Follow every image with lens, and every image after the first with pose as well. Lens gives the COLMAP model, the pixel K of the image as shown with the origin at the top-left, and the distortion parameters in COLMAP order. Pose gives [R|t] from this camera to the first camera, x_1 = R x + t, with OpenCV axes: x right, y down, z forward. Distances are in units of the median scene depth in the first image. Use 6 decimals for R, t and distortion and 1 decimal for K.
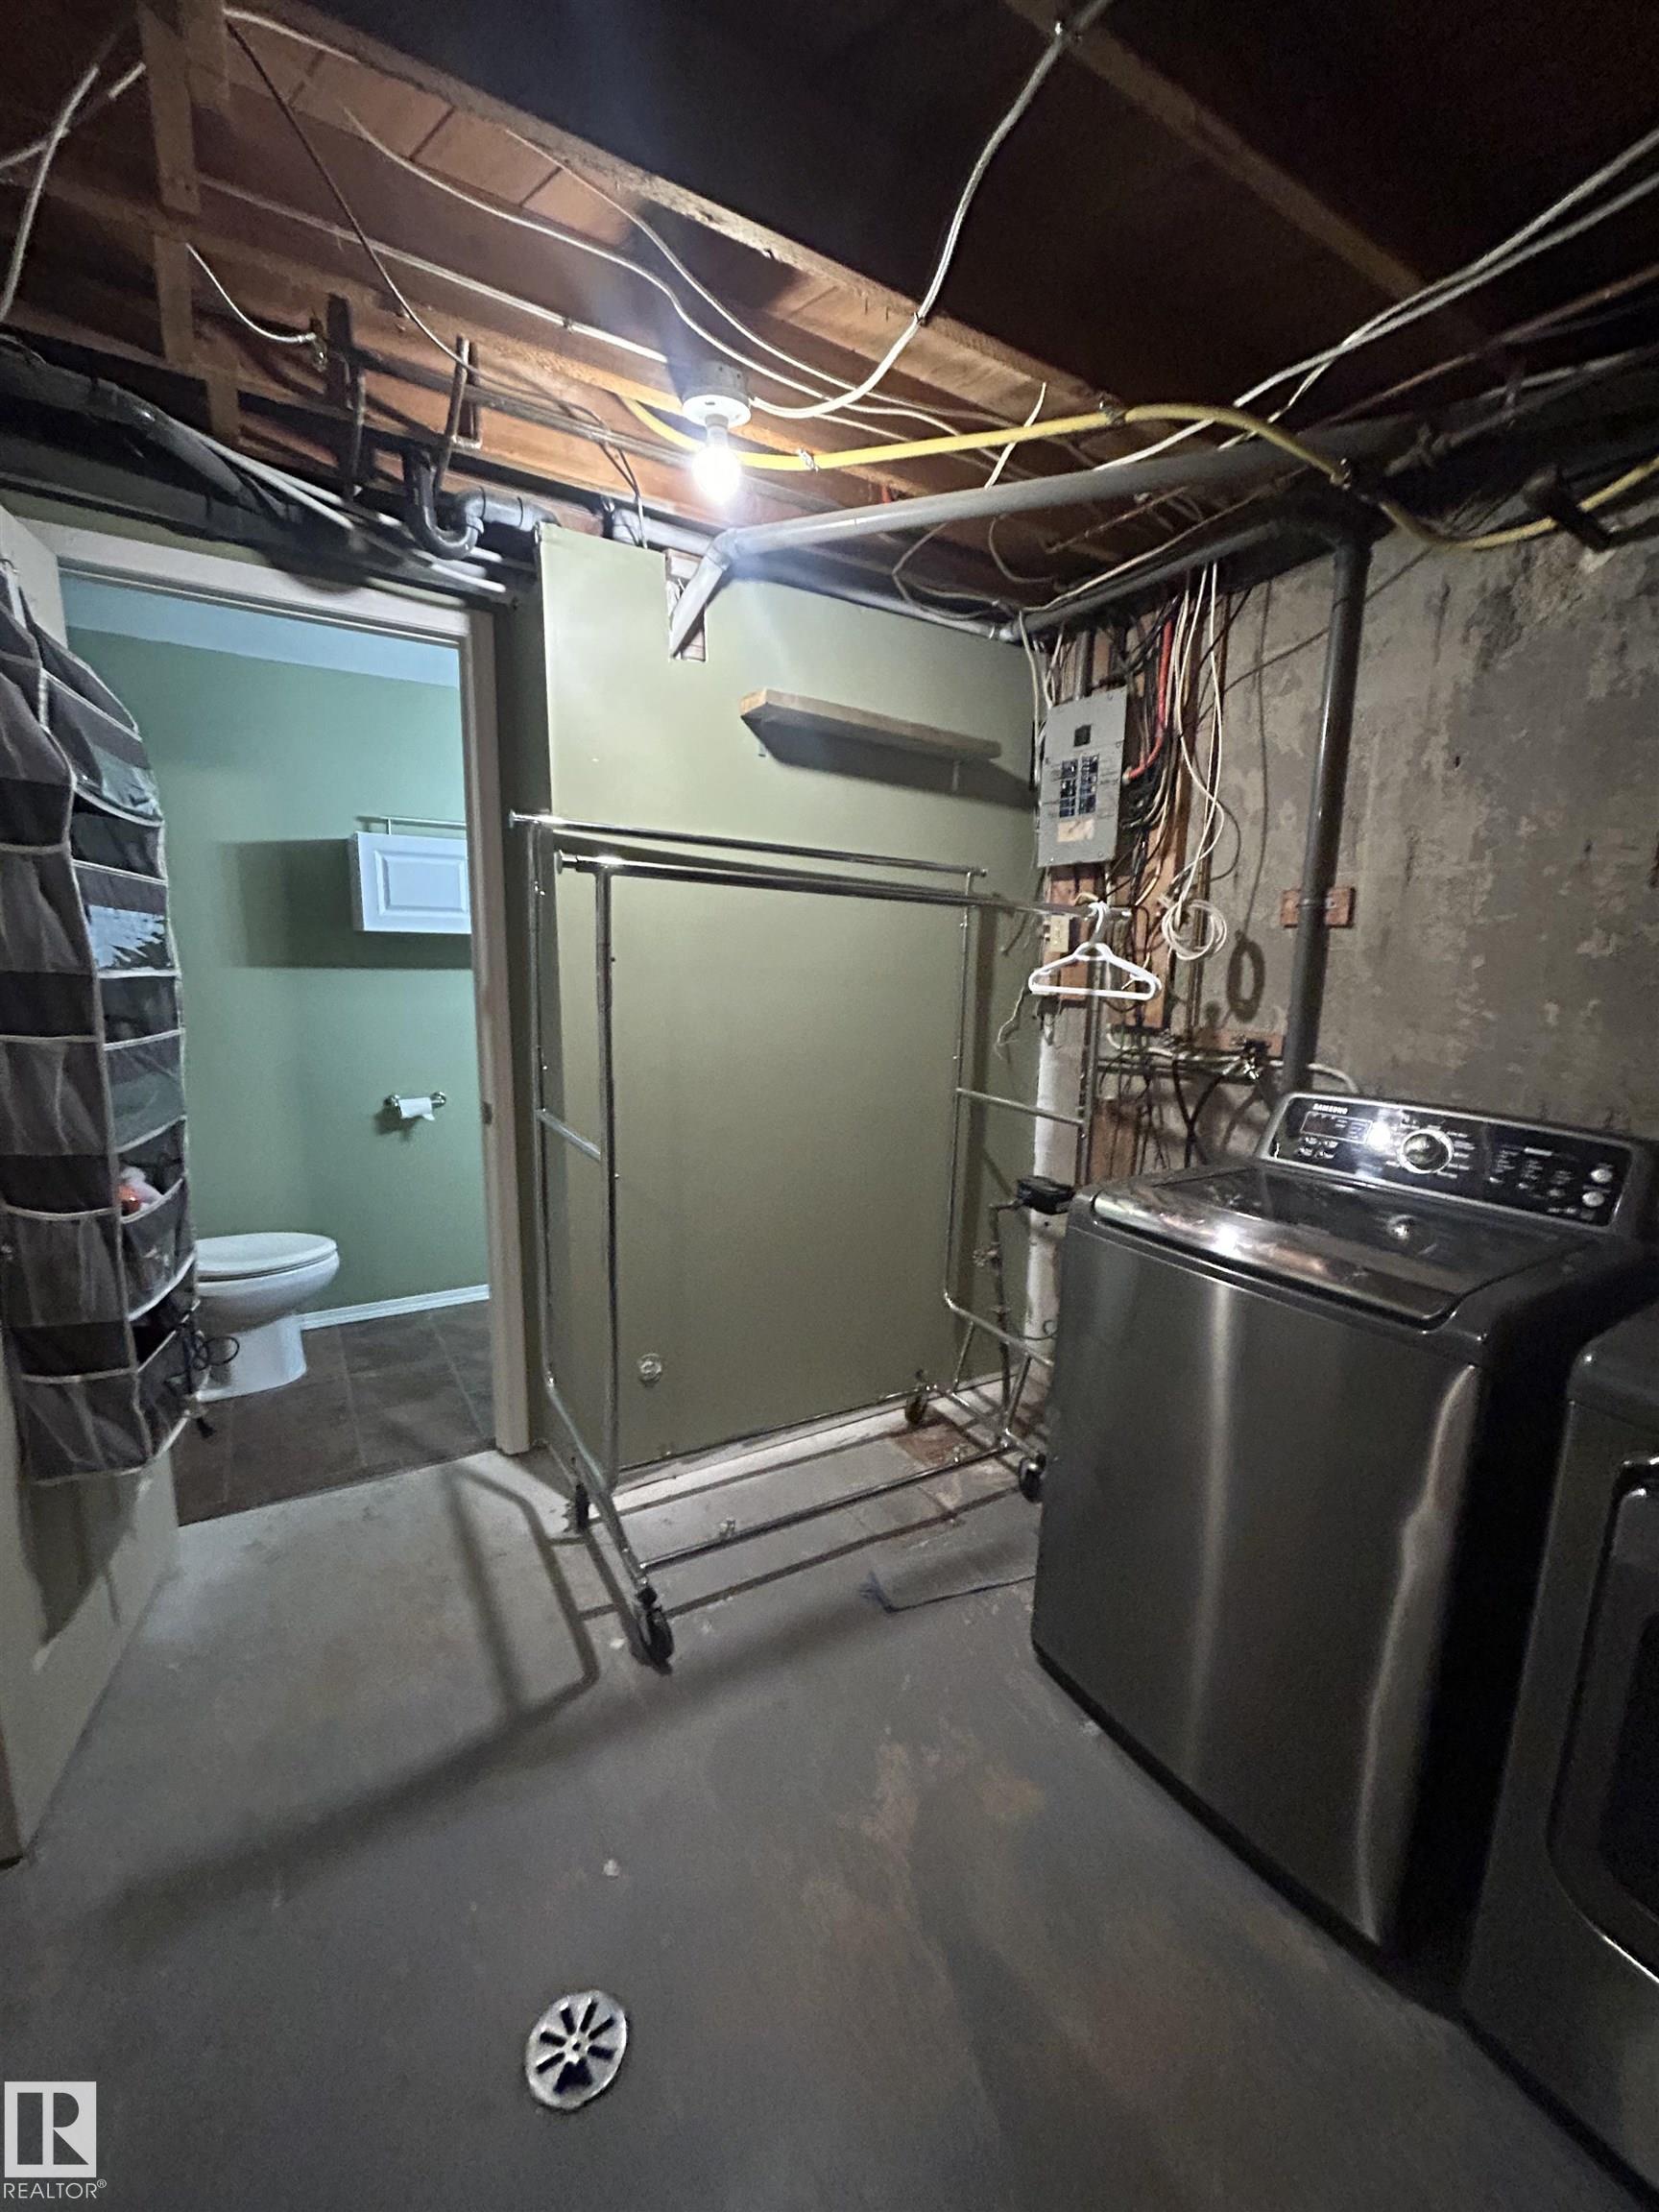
lens RADIAL K [[883.8, 0, 832.0], [0, 883.8, 1107.8], [0, 0, 1]] dist [-0.000469, 0.000858]
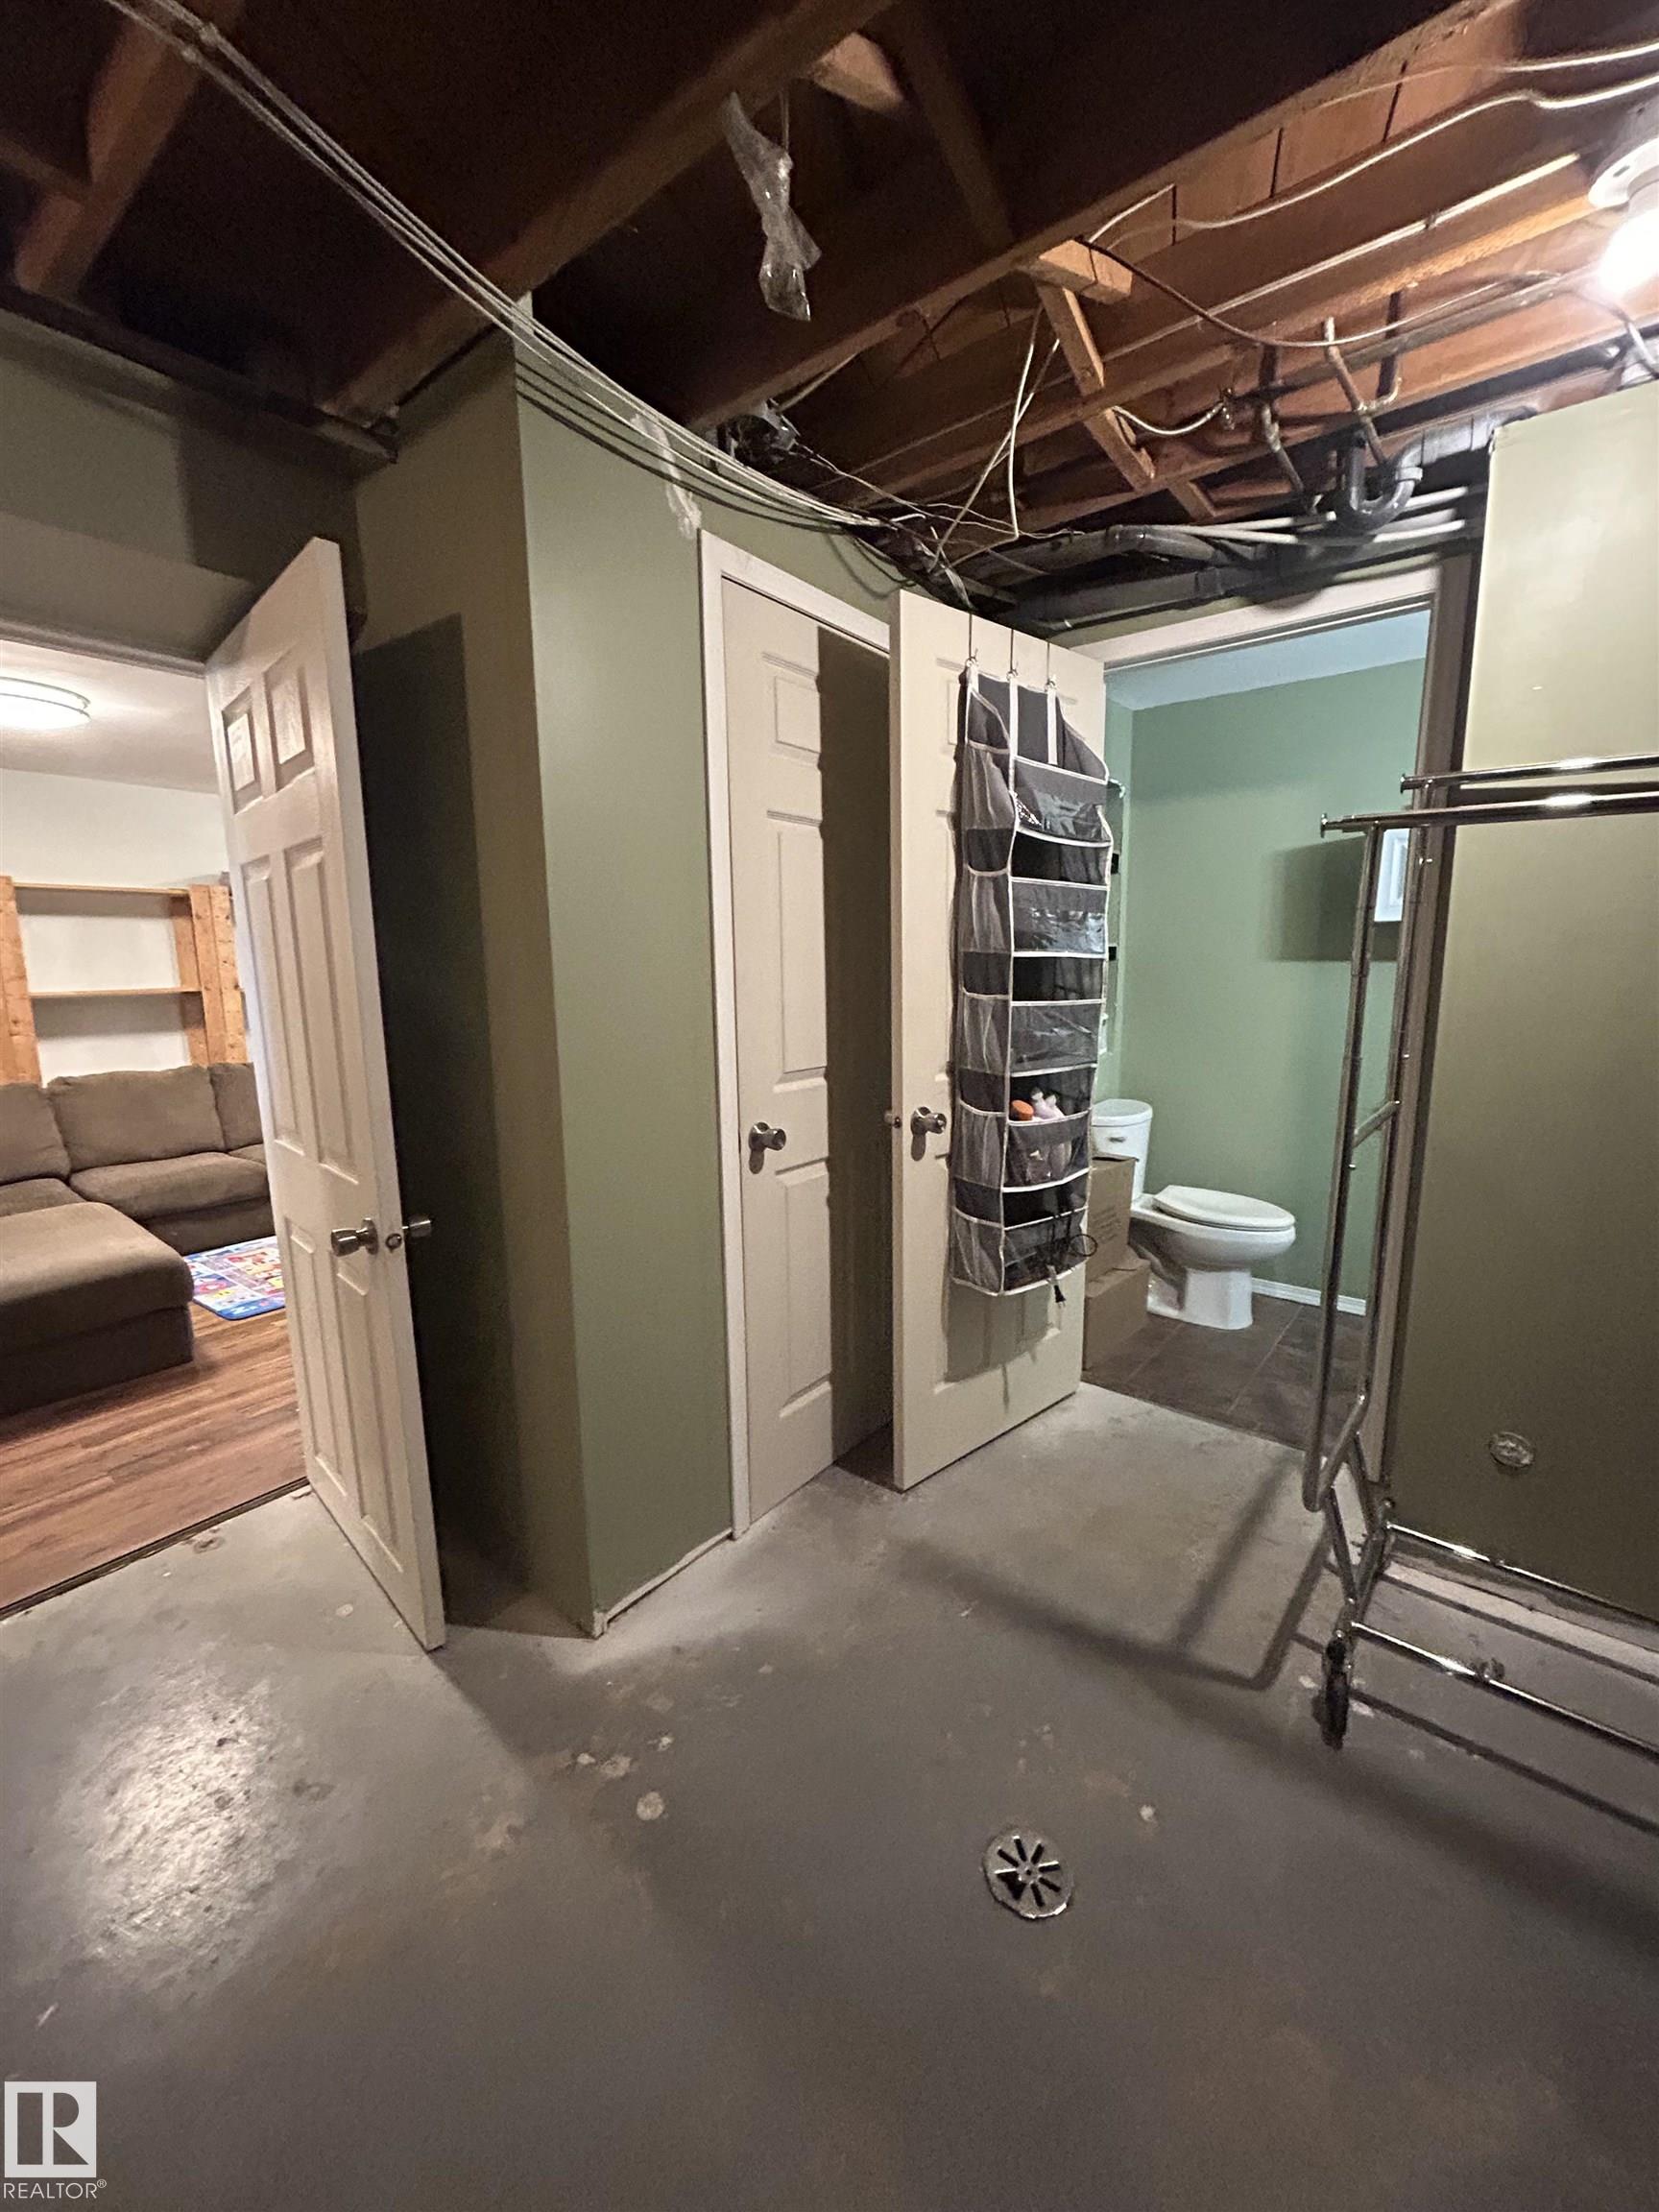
lens RADIAL K [[884.5, 0, 829.5], [0, 884.5, 1106.0], [0, 0, 1]] dist [-0.001677, 0.000039]
pose [[0.341039, 0.127931, -0.931303, 0.345697], [-0.143284, 0.986195, 0.083001, 0.016315], [0.929065, 0.105135, 0.354661, 0.154641]]
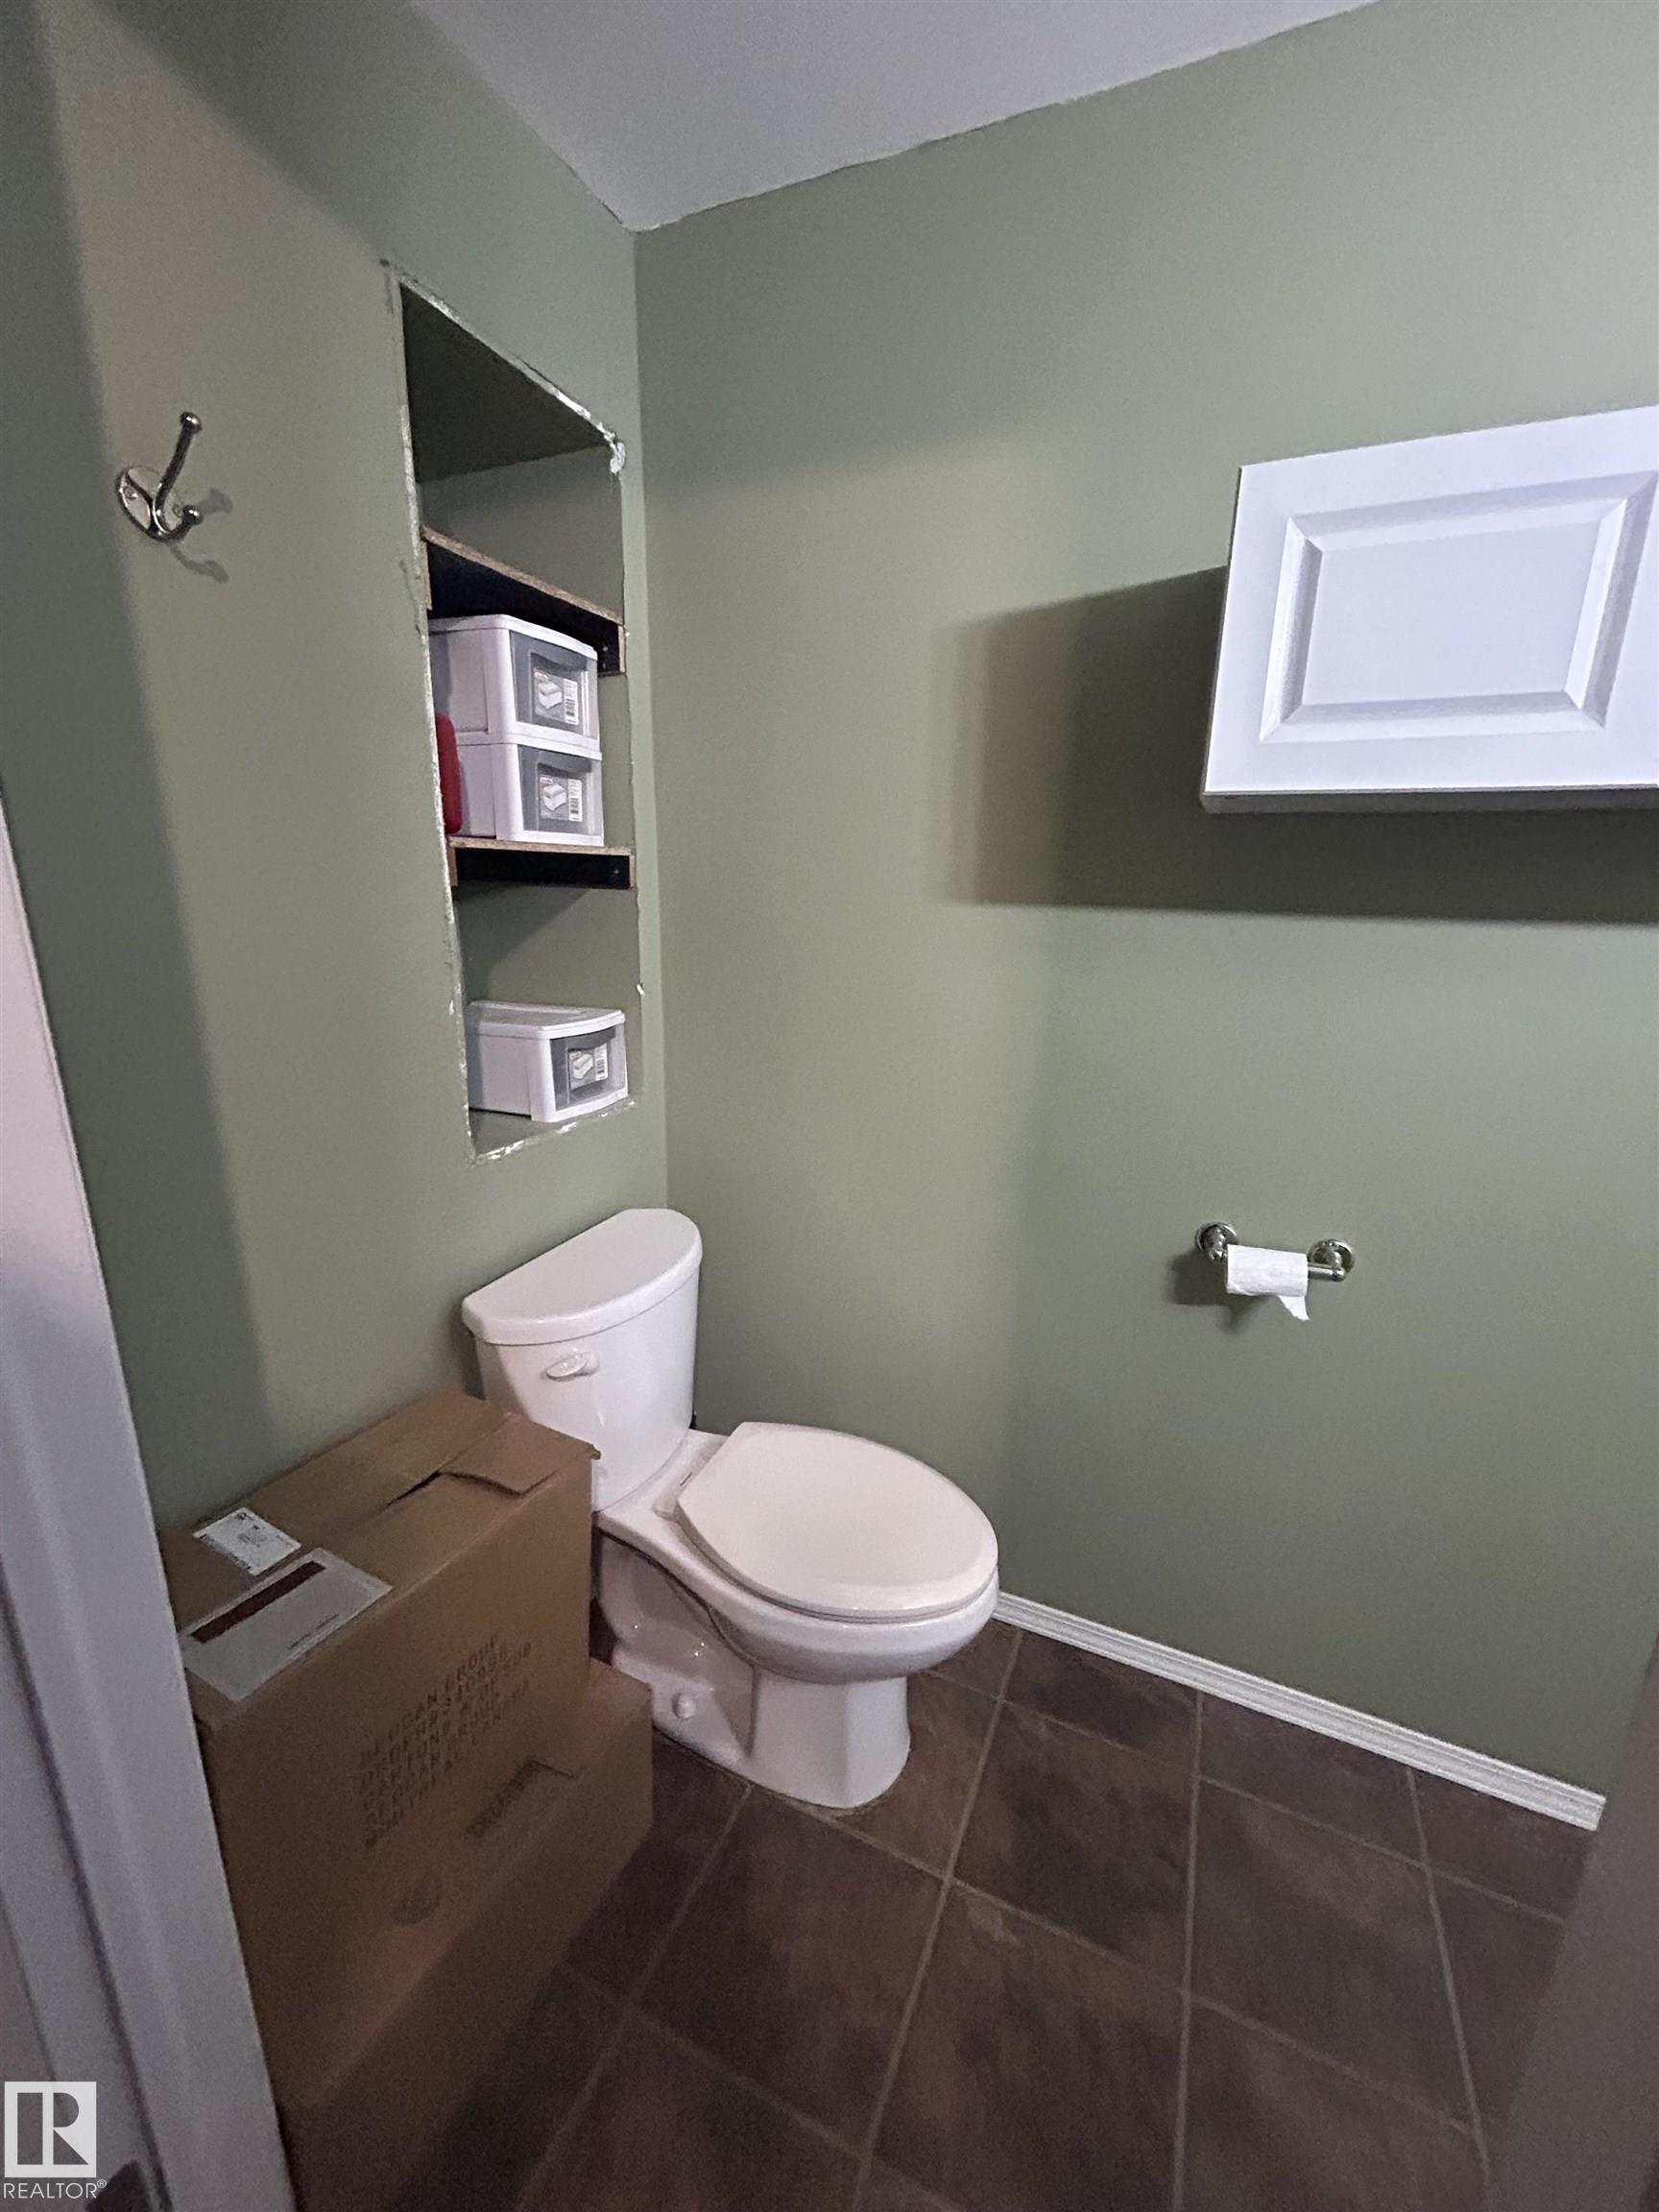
lens RADIAL K [[883.8, 0, 832.0], [0, 883.8, 1107.8], [0, 0, 1]] dist [-0.000469, 0.000858]
pose [[0.554715, 0.179573, -0.812432, -0.480541], [-0.174238, 0.979854, 0.097611, -0.136098], [0.813592, 0.087410, 0.574828, 1.079023]]
